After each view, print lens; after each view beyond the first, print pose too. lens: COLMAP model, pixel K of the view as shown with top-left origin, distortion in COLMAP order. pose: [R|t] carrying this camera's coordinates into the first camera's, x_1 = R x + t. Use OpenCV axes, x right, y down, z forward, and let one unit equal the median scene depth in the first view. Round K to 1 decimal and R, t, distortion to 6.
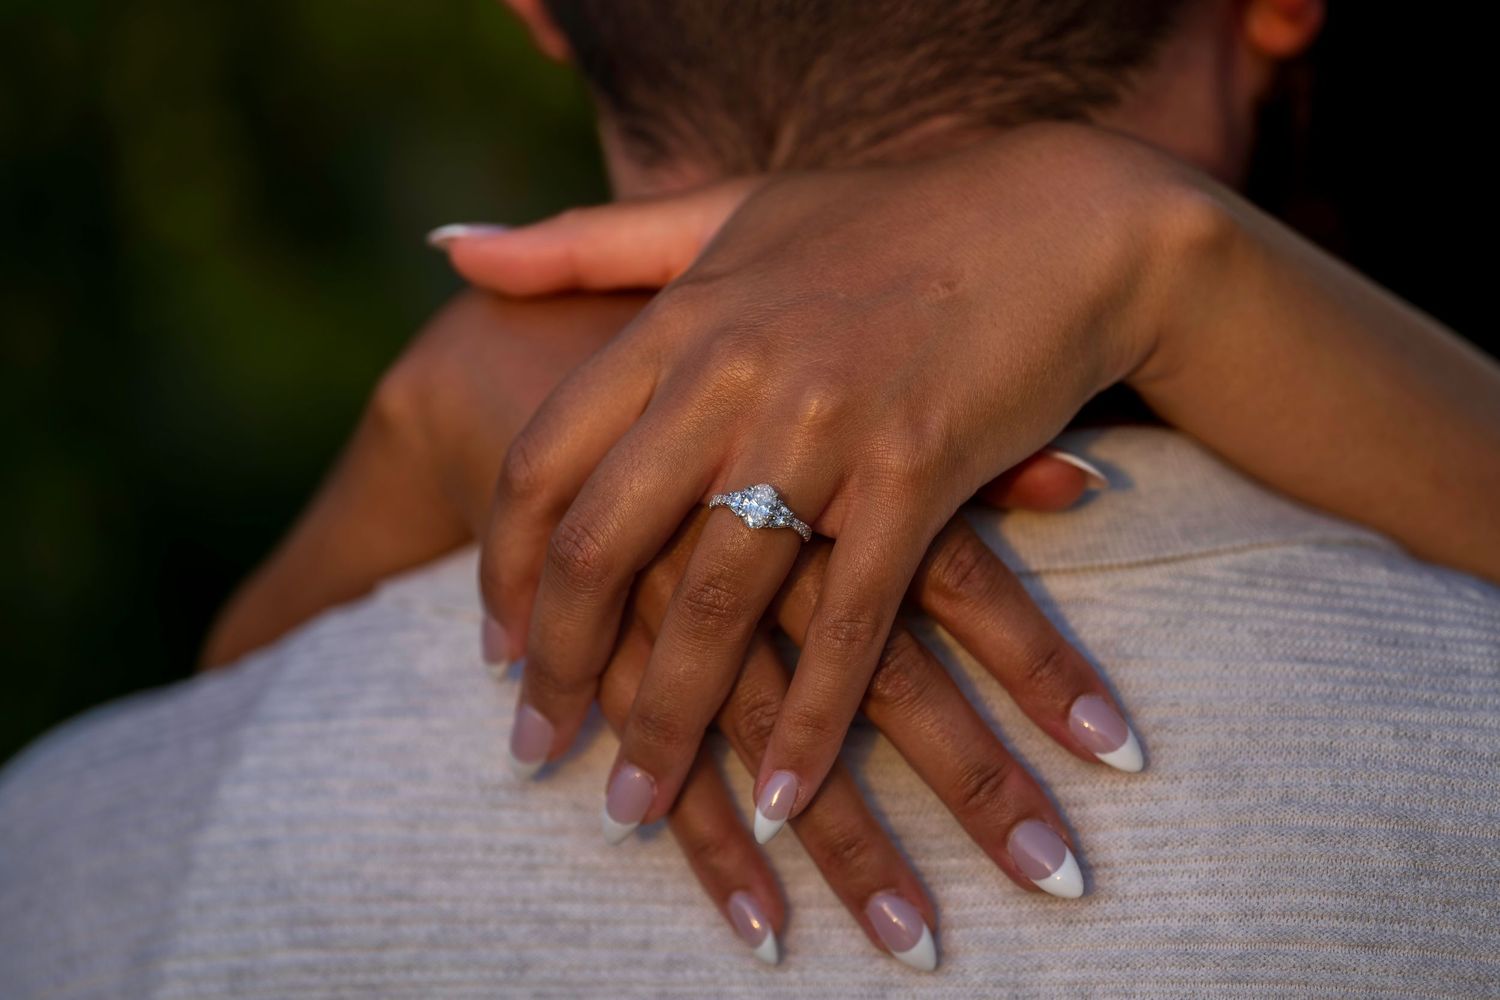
lens RADIAL K [[4417.2, 0, 750.0], [0, 4417.2, 500.0], [0, 0, 1]] dist [0.124892, 0.263027]
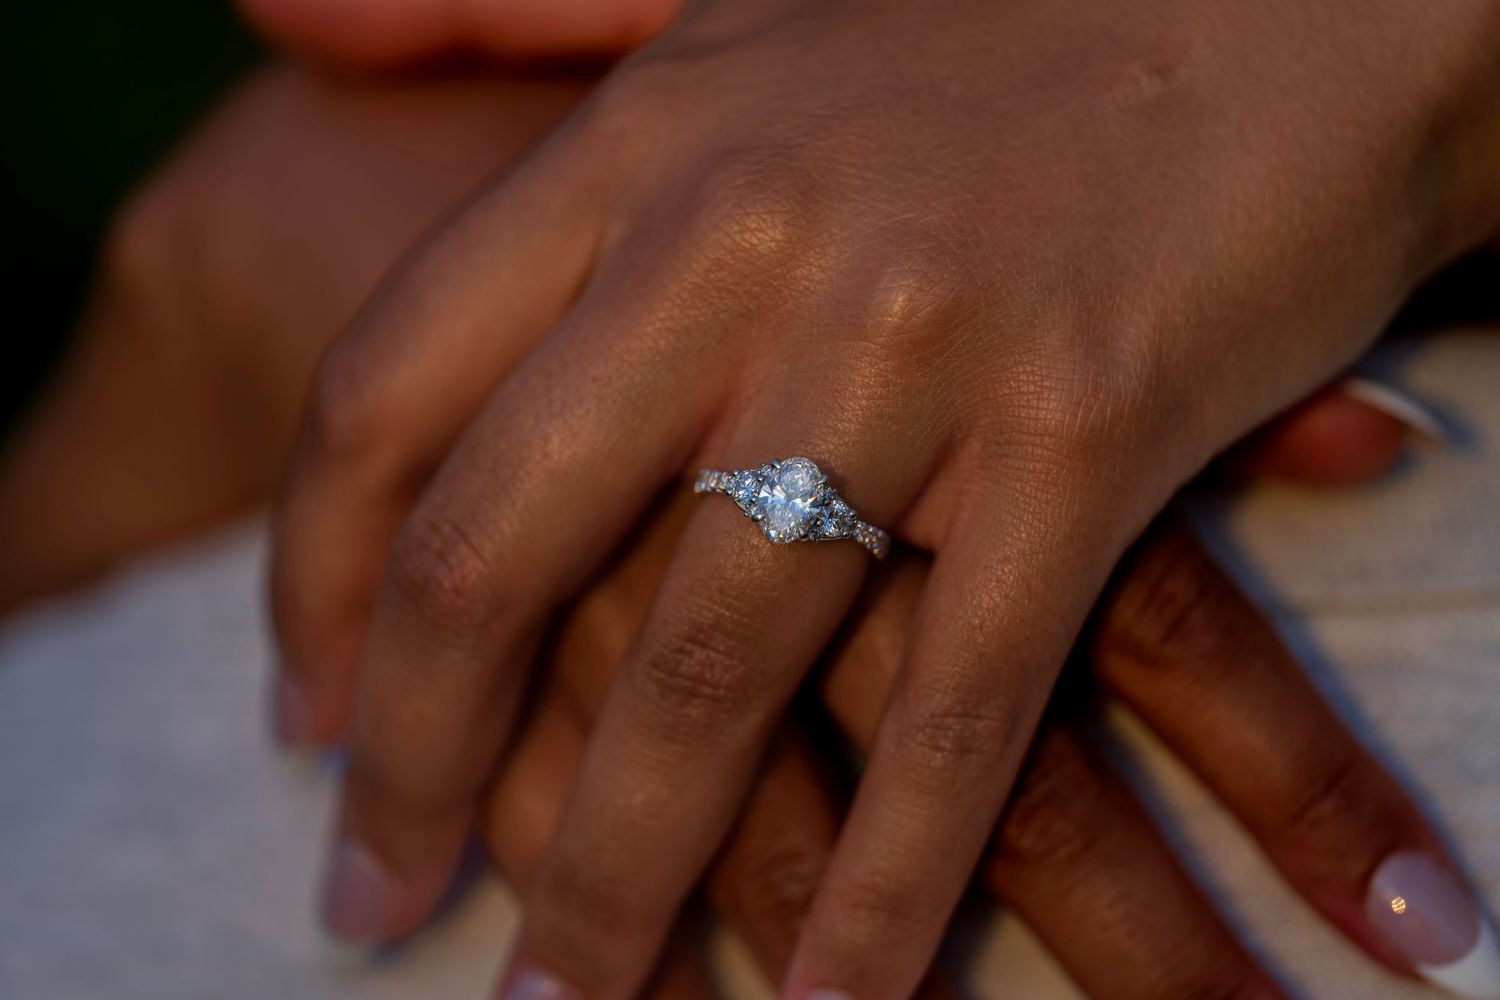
lens RADIAL K [[4417.2, 0, 750.0], [0, 4417.2, 500.0], [0, 0, 1]] dist [0.124892, 0.263027]
pose [[0.999865, 0.015808, -0.004444, -0.000346], [-0.015415, 0.996853, 0.077764, -0.038075], [0.005659, -0.077685, 0.996962, 0.475306]]
